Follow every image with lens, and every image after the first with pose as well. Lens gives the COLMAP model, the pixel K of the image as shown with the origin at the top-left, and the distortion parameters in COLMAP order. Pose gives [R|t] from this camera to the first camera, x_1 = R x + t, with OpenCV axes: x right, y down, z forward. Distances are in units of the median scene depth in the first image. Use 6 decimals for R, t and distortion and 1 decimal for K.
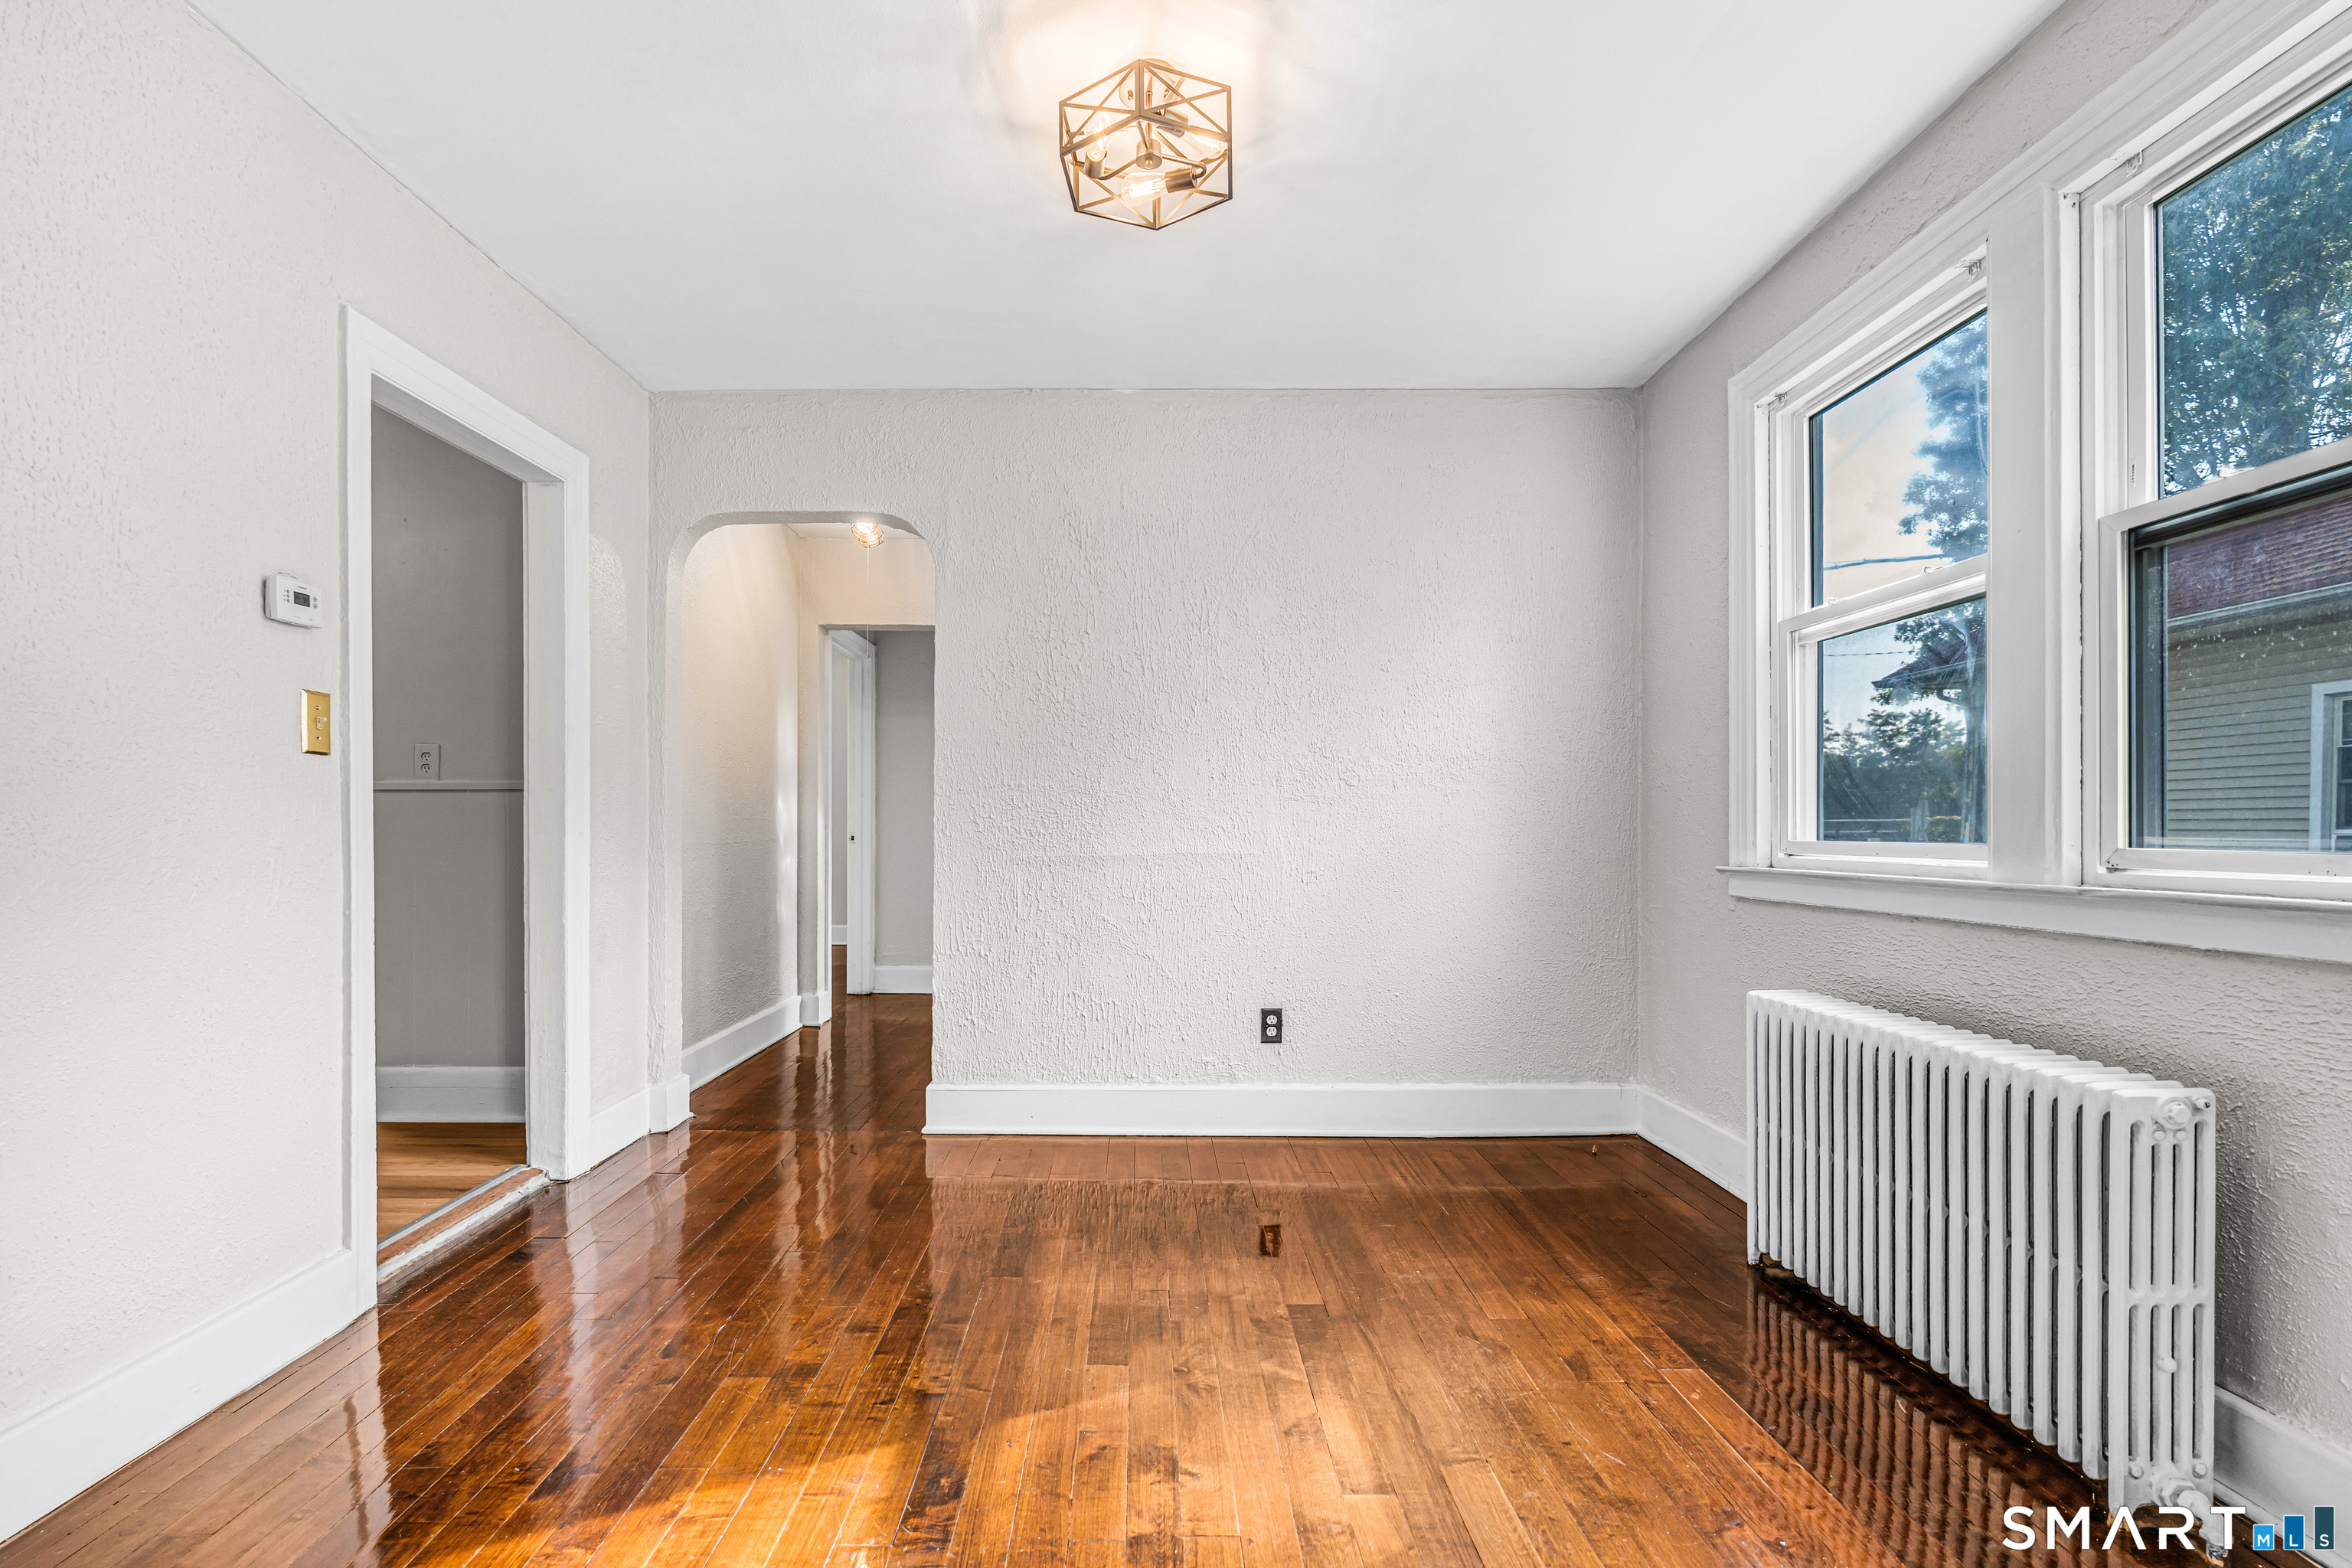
lens RADIAL K [[1103.5, 0, 1130.8], [0, 1103.5, 849.1], [0, 0, 1]] dist [-0.001190, 0.000048]
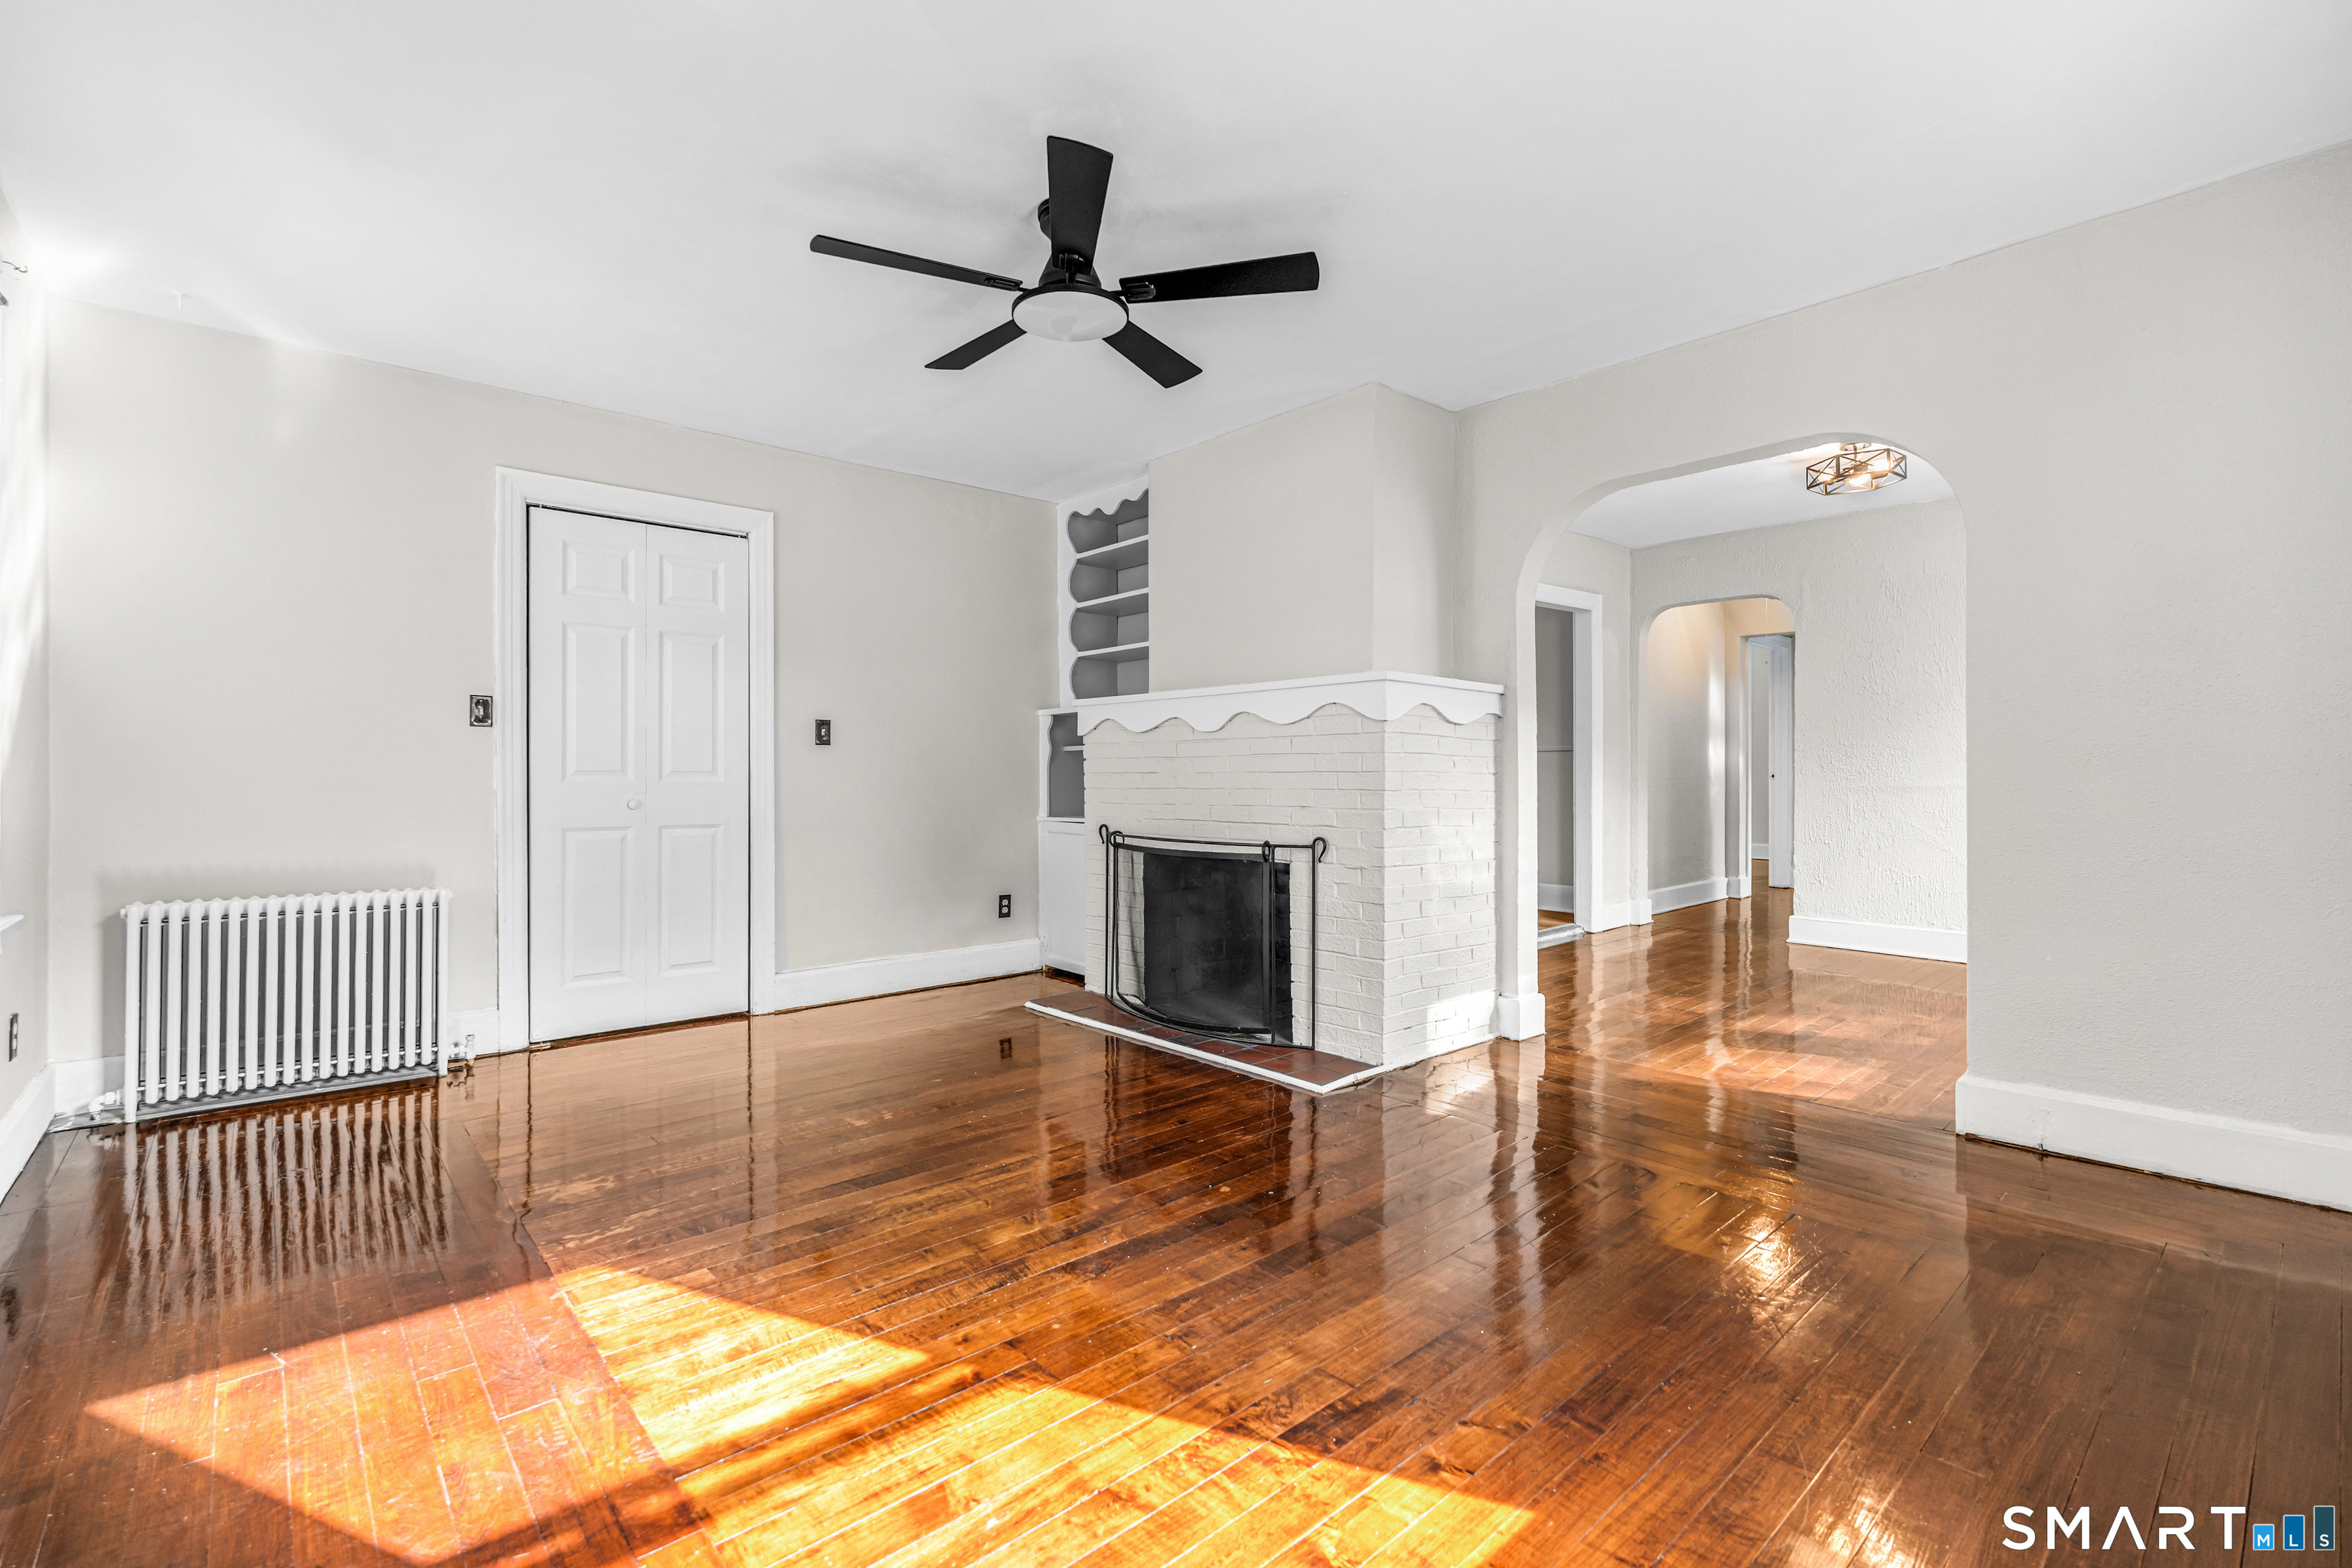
lens RADIAL K [[1030.4, 0, 1163.8], [0, 1030.4, 787.5], [0, 0, 1]] dist [-0.001864, 0.000347]
pose [[0.674451, 0.000312, -0.738320, 0.350882], [-0.001382, 0.999999, -0.000841, 0.013985], [0.738318, 0.001588, 0.674450, -0.835057]]
